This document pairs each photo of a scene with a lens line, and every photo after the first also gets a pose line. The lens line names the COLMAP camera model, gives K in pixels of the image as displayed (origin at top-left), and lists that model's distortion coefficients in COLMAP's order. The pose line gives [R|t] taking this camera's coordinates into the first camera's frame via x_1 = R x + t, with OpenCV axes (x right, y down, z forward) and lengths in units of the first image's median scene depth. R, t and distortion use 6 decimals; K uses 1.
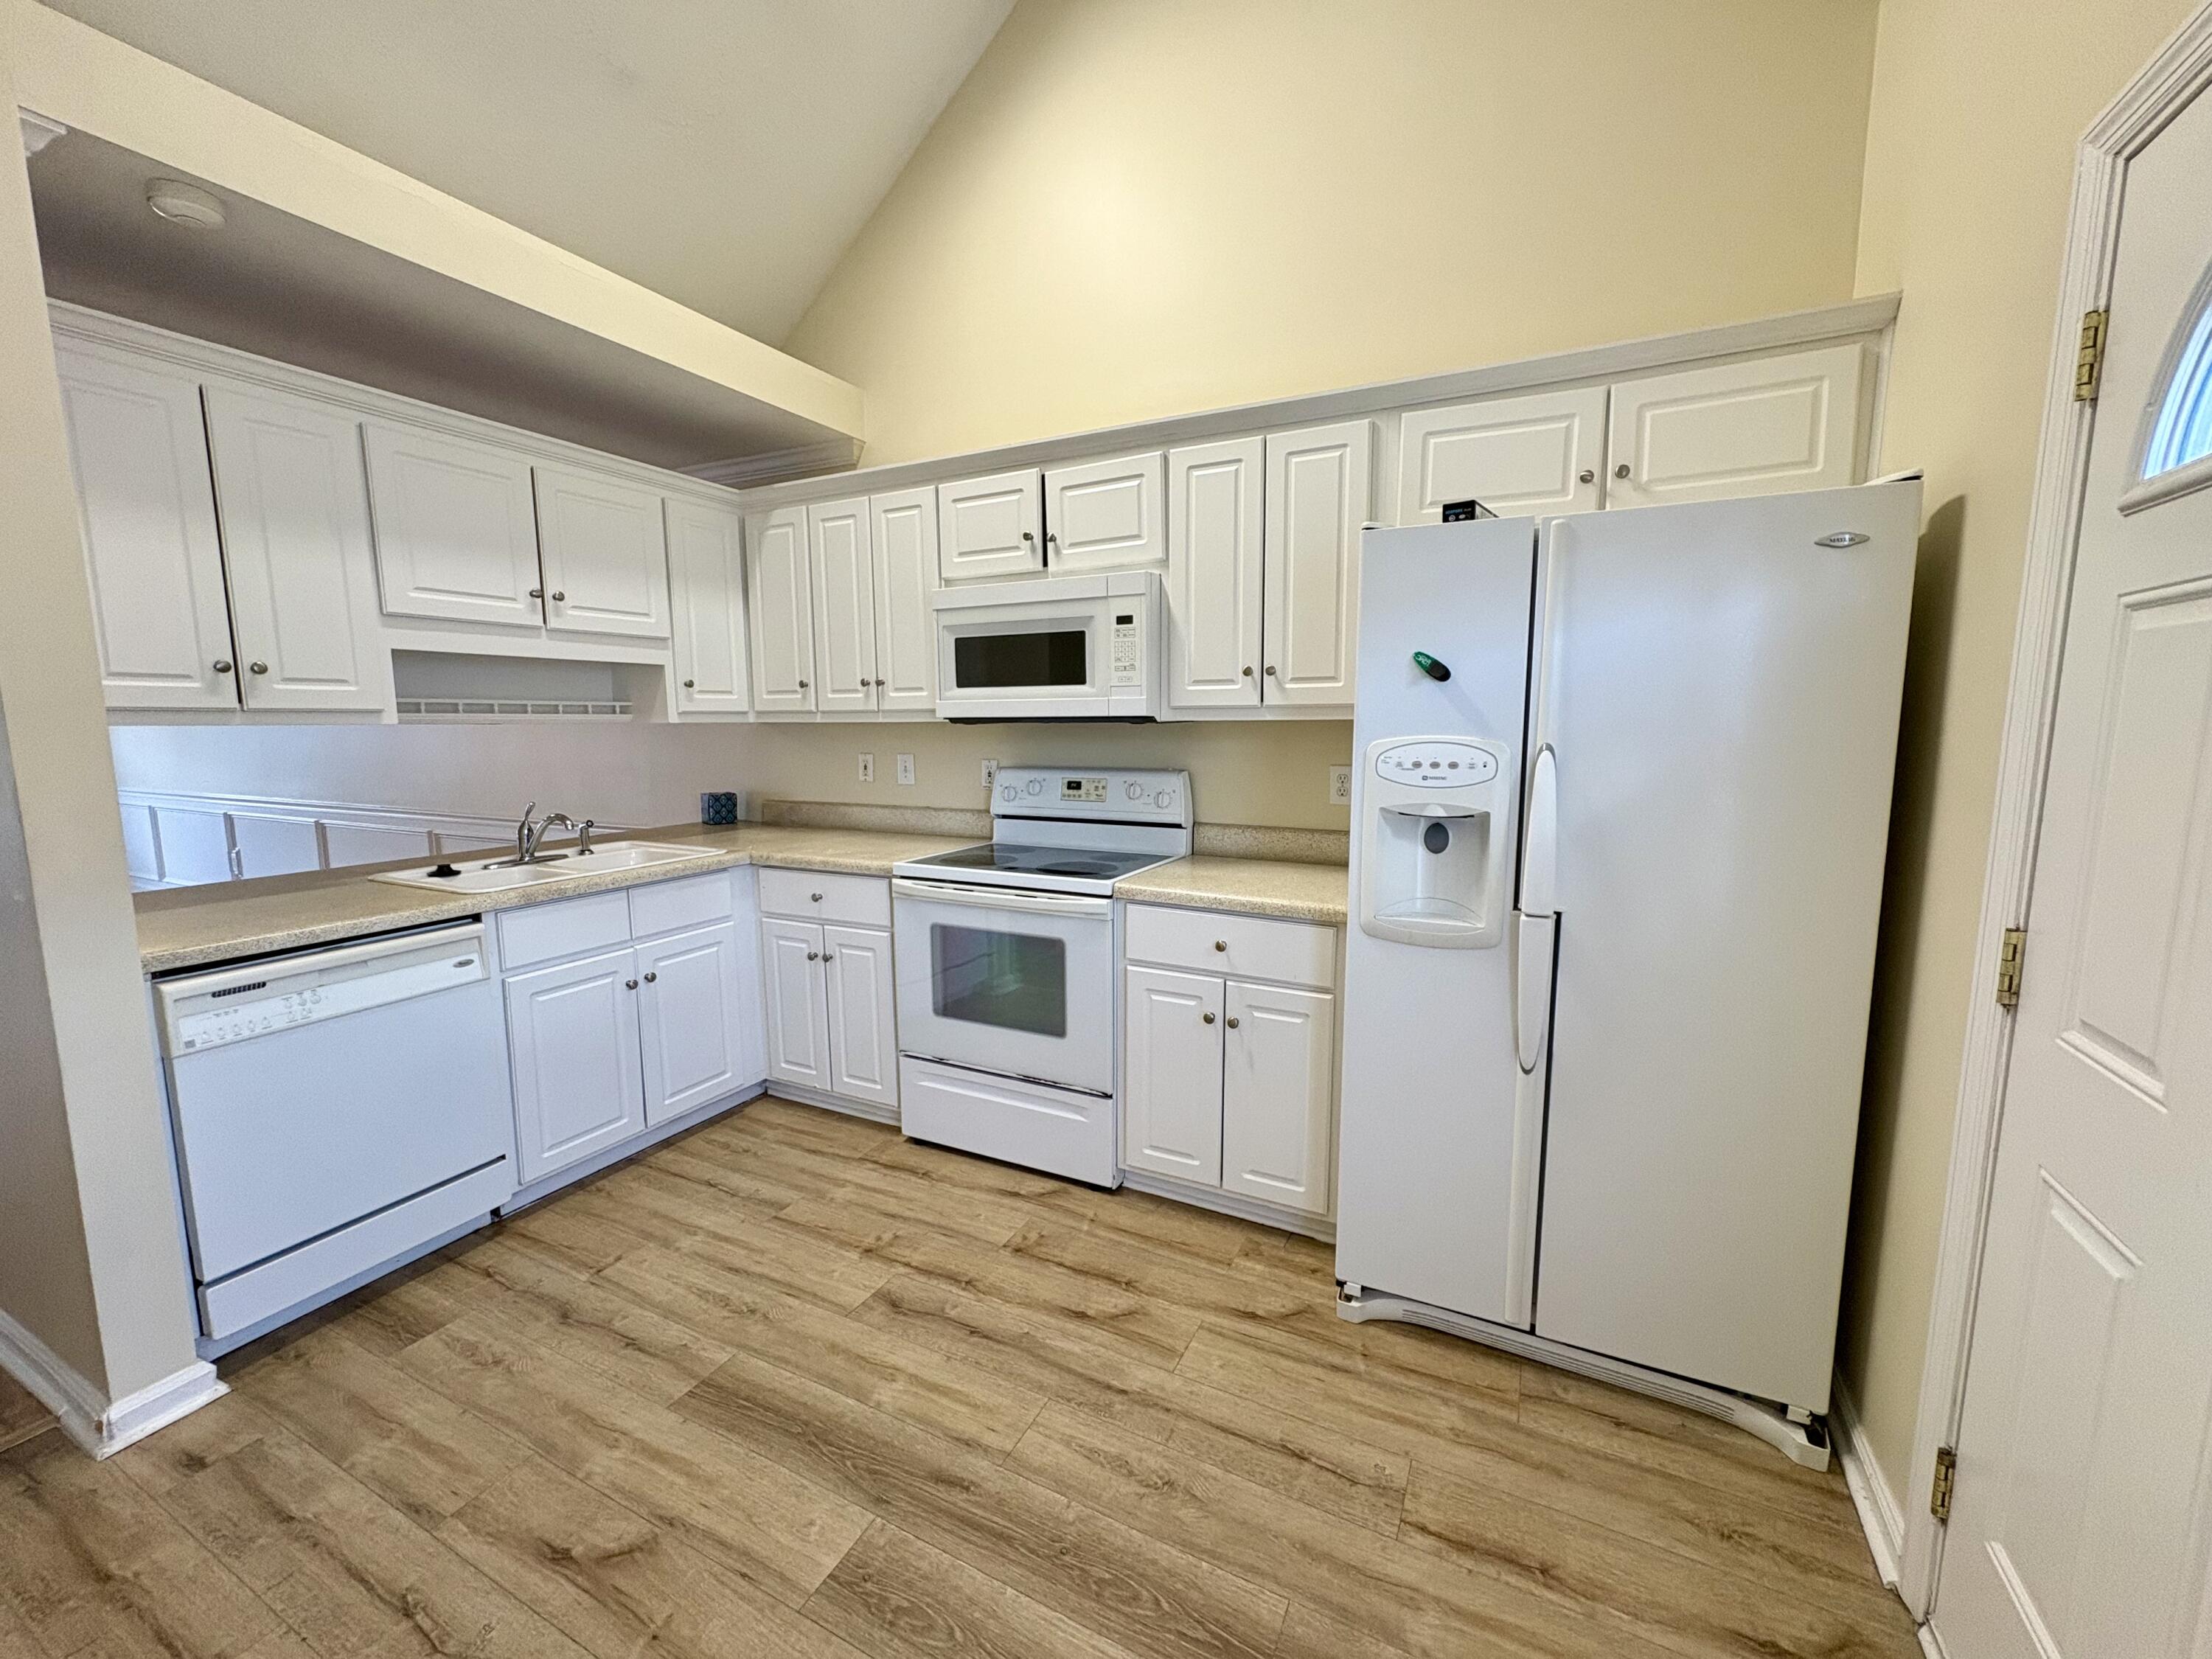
lens RADIAL K [[880.9, 0, 1106.0], [0, 880.9, 829.5], [0, 0, 1]] dist [0.001072, 0.000382]
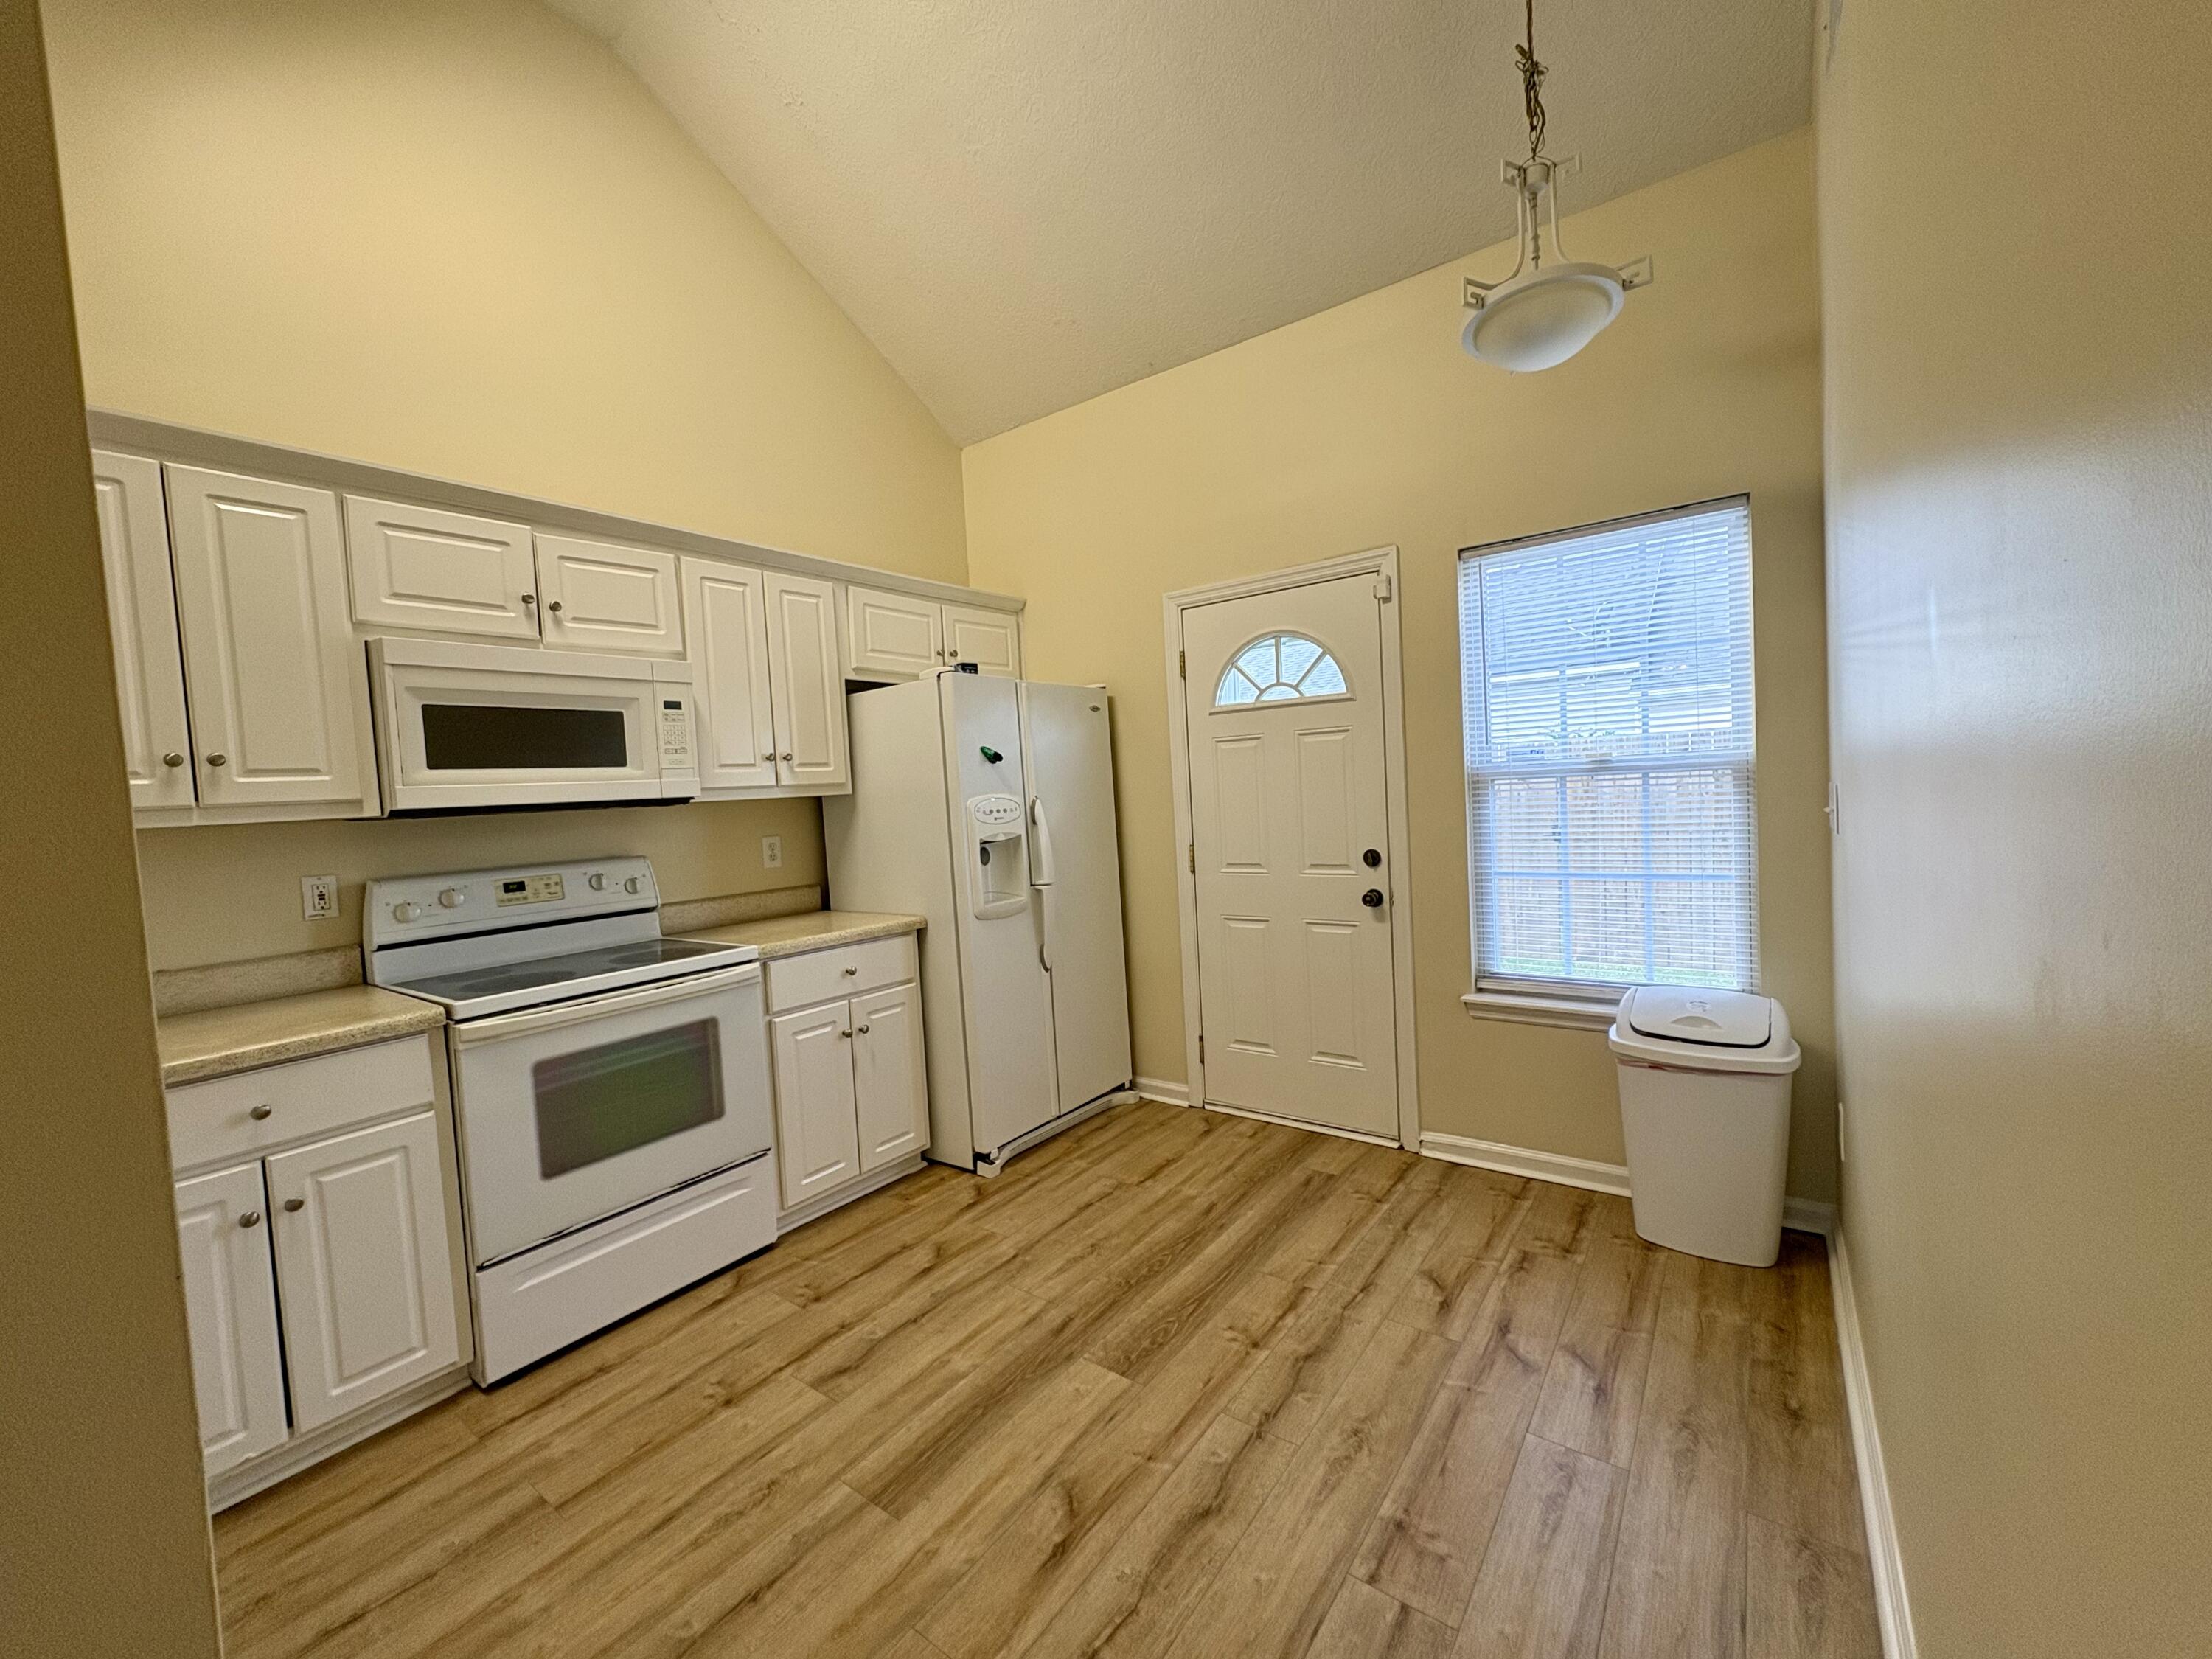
lens RADIAL K [[880.9, 0, 1106.0], [0, 880.9, 829.5], [0, 0, 1]] dist [0.001072, 0.000382]
pose [[0.169763, -0.050098, 0.984211, -0.927946], [0.177754, 0.983883, 0.019421, -0.023773], [-0.969321, 0.171650, 0.175932, 0.351517]]
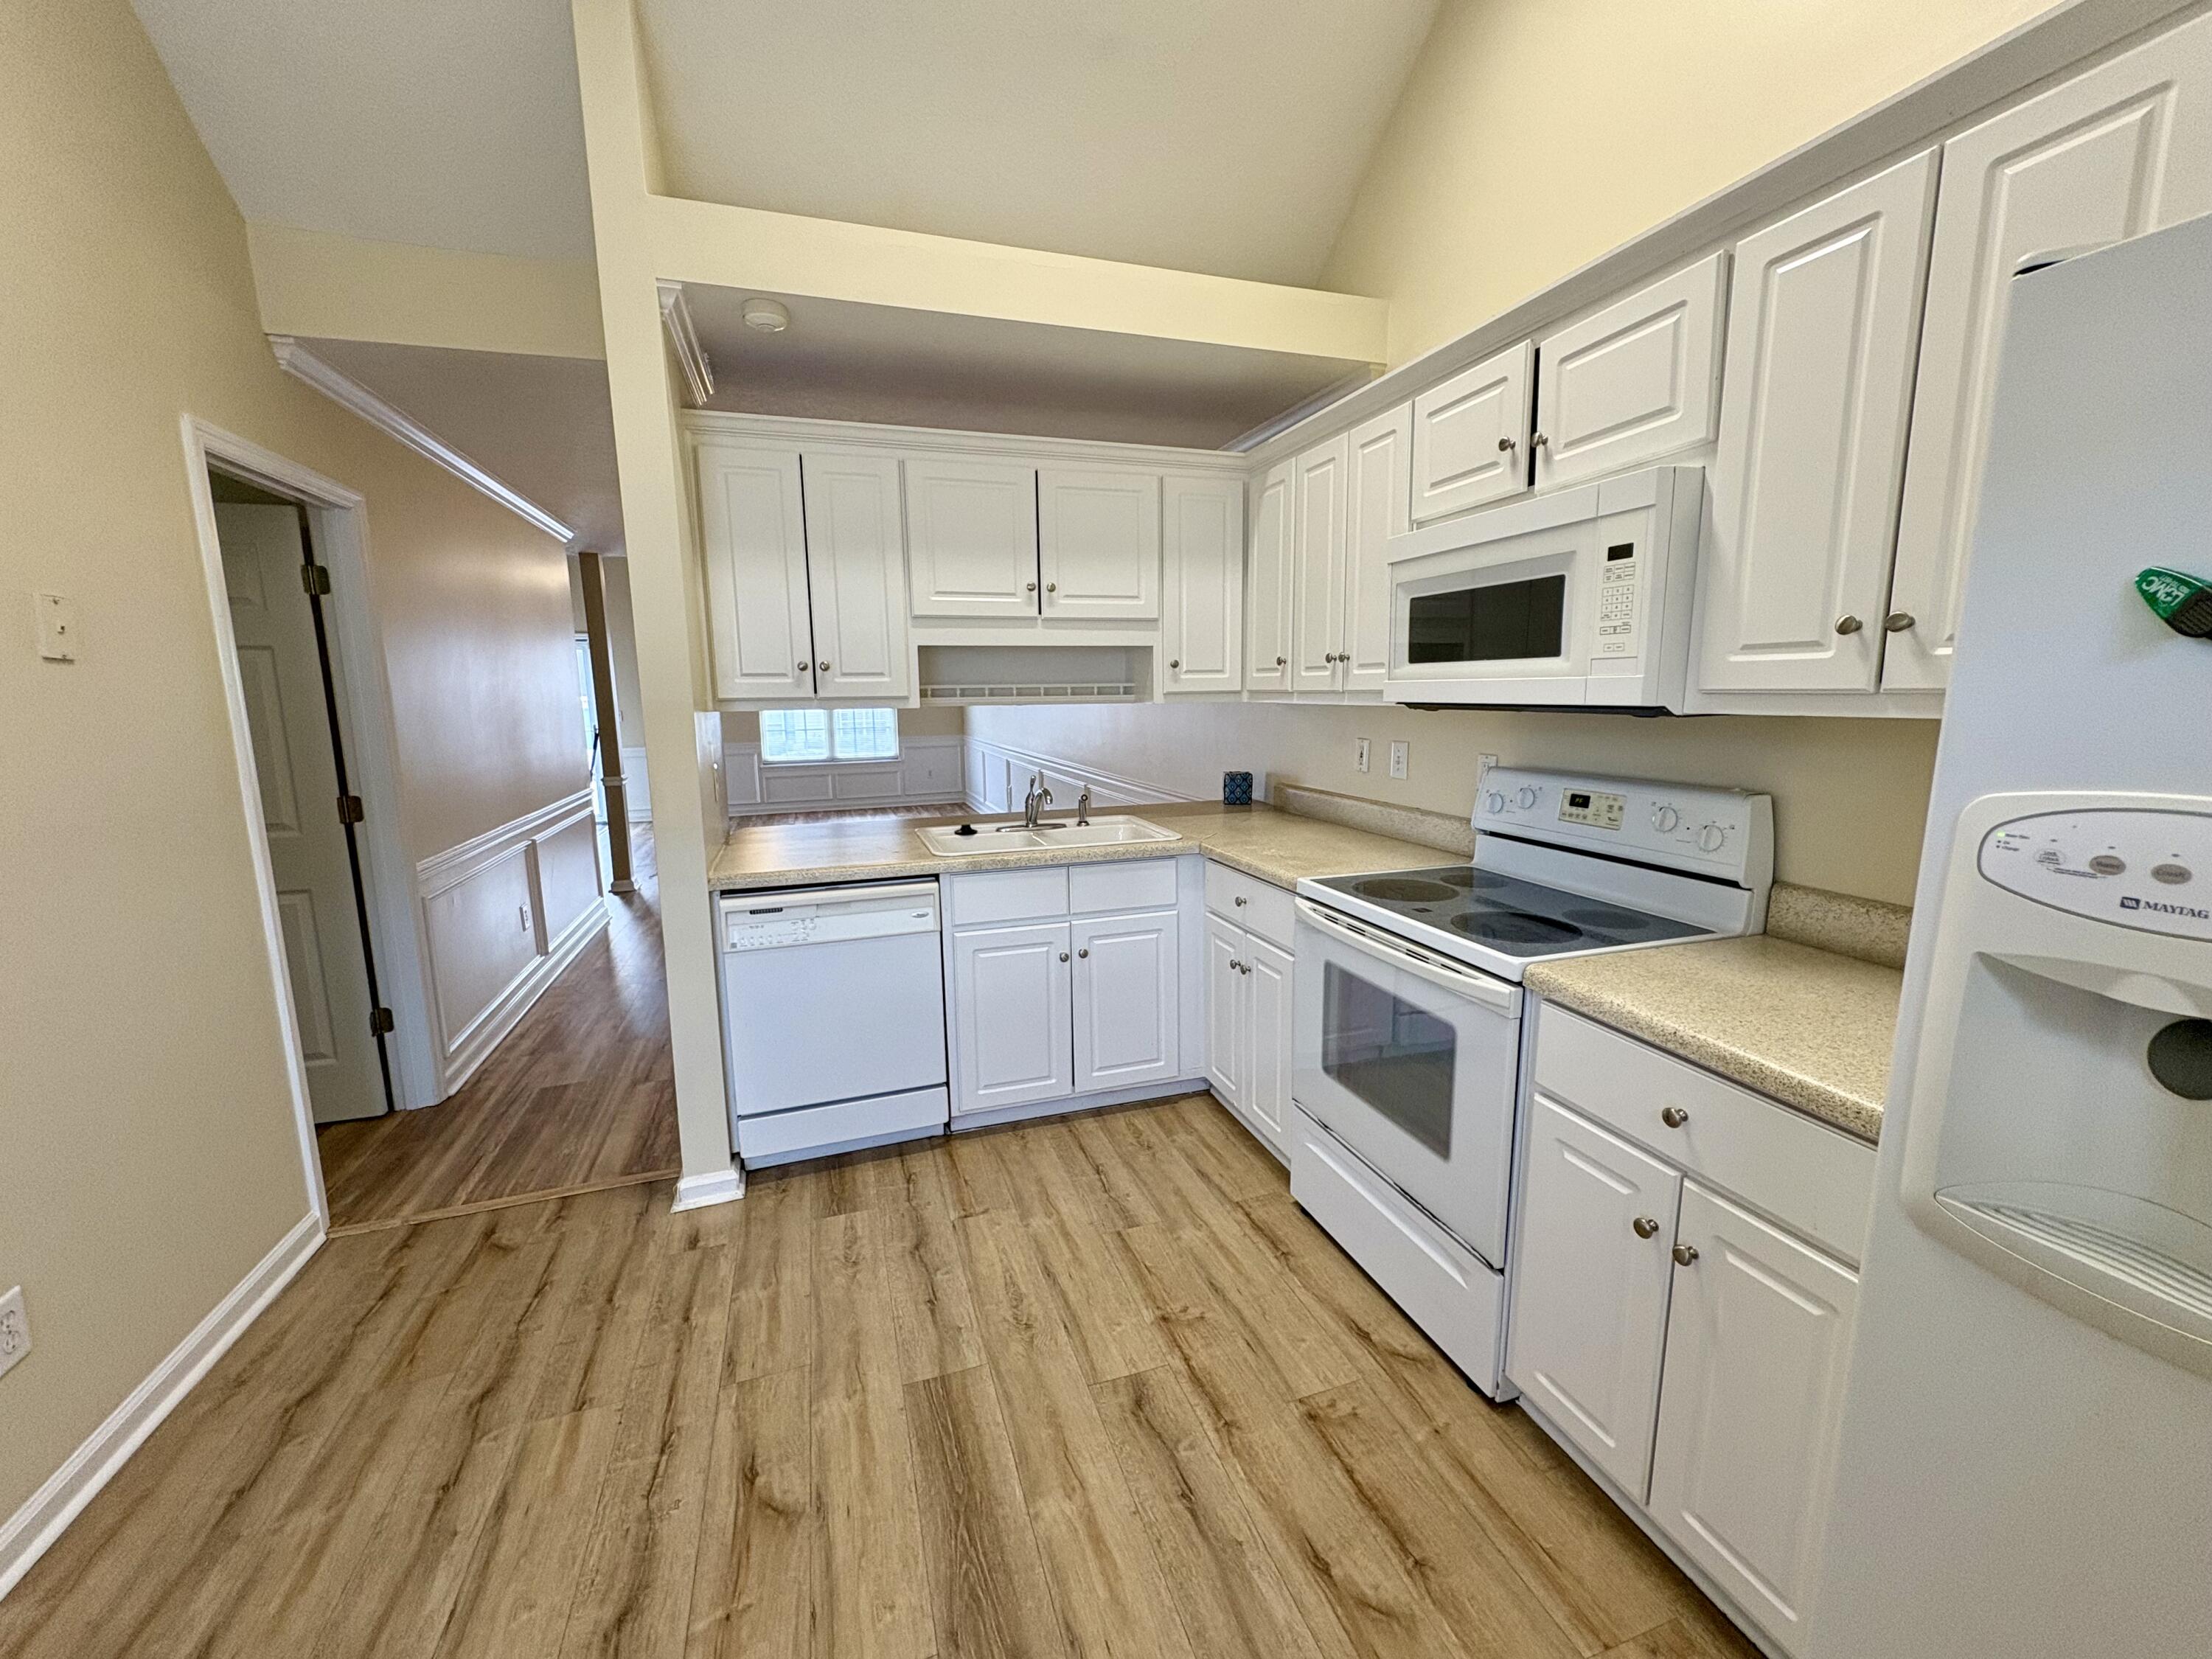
lens RADIAL K [[880.9, 0, 1106.0], [0, 880.9, 829.5], [0, 0, 1]] dist [0.001072, 0.000382]
pose [[0.709532, 0.108251, -0.696309, 0.221761], [-0.078731, 0.994121, 0.074324, -0.059881], [0.700261, 0.002086, 0.713884, 0.298766]]
